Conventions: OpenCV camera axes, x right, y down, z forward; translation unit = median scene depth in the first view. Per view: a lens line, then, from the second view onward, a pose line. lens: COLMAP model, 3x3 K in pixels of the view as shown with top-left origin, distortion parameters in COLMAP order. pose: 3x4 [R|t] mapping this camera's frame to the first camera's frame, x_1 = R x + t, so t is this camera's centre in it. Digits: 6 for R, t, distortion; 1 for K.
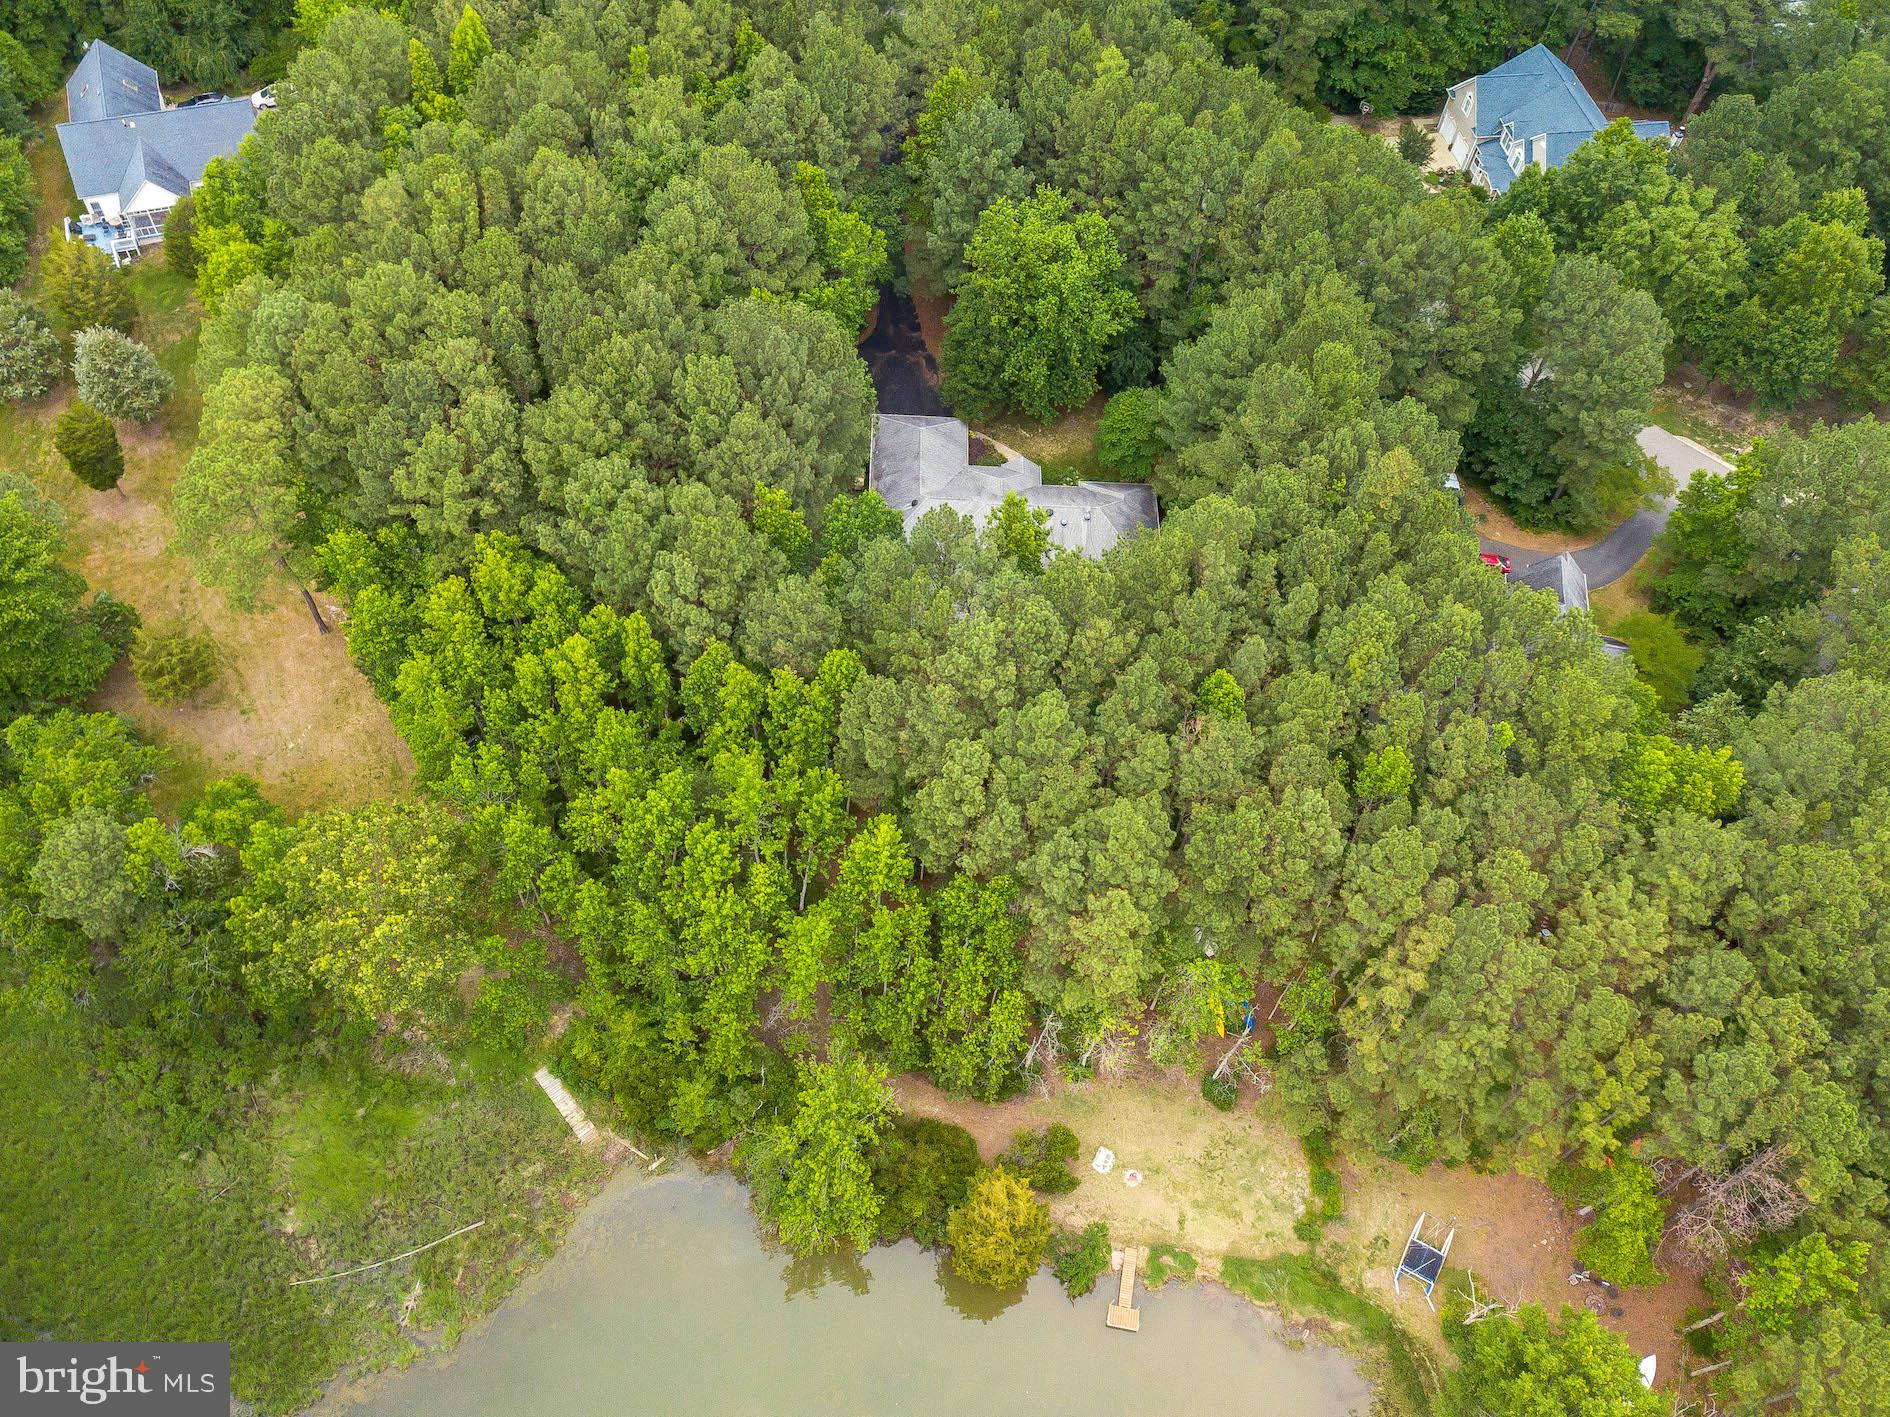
lens RADIAL K [[1519.4, 0, 945.0], [0, 1519.4, 708.5], [0, 0, 1]] dist [0.012152, -0.000642]
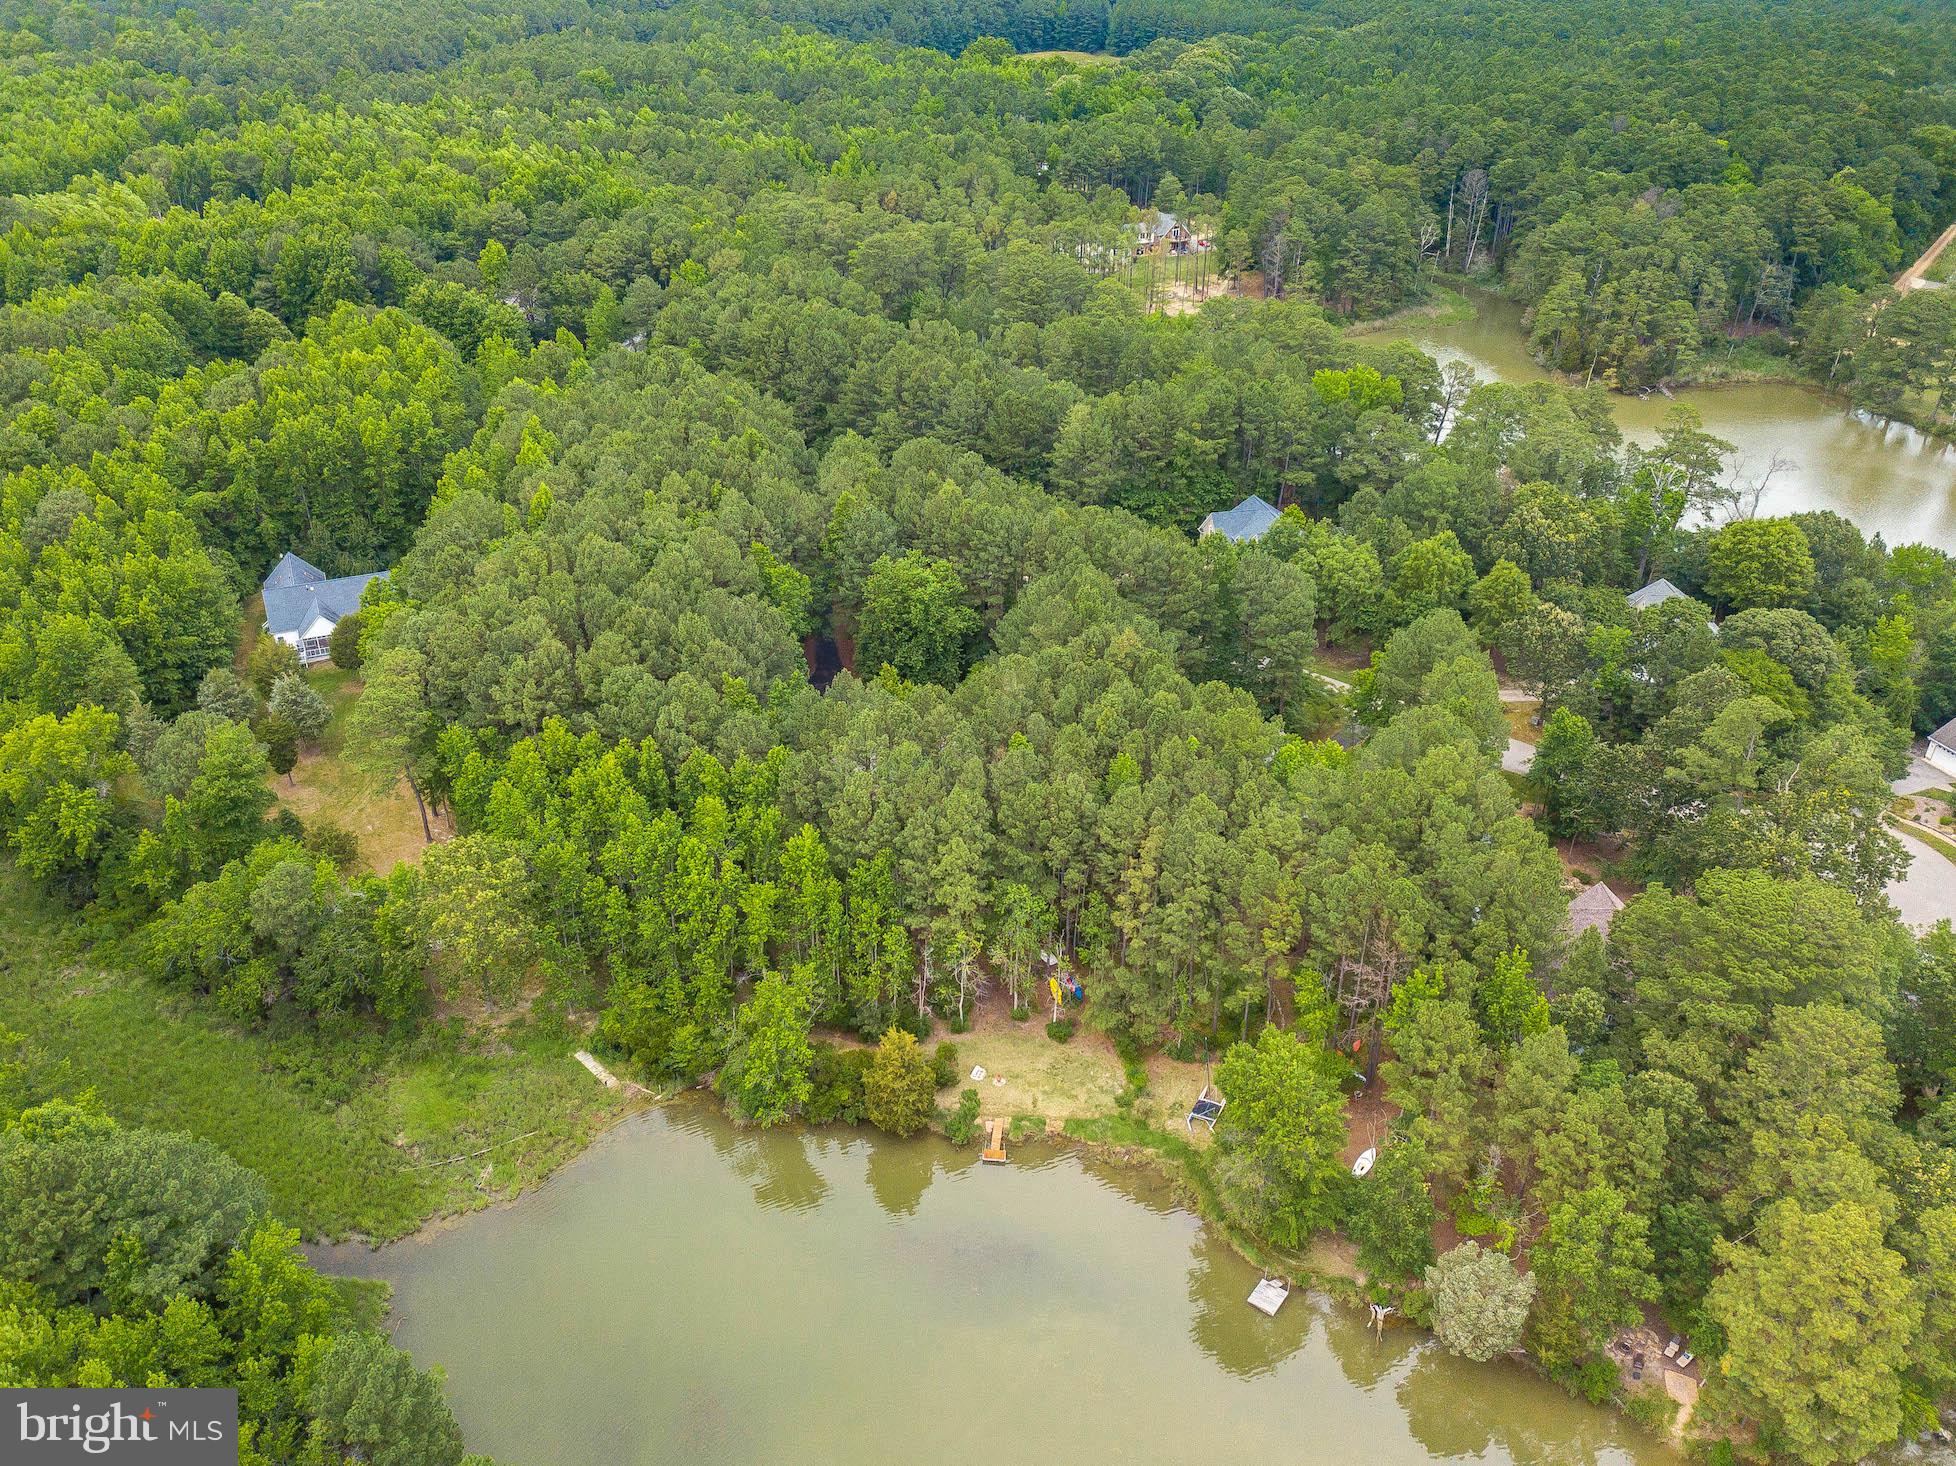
lens RADIAL K [[1475.5, 0, 978.0], [0, 1475.5, 733.0], [0, 0, 1]] dist [0.081473, -0.167417]
pose [[0.995765, -0.085970, 0.032575, 0.087129], [0.091761, 0.907591, -0.409705, 0.580481], [0.005658, 0.410959, 0.911636, -0.390667]]
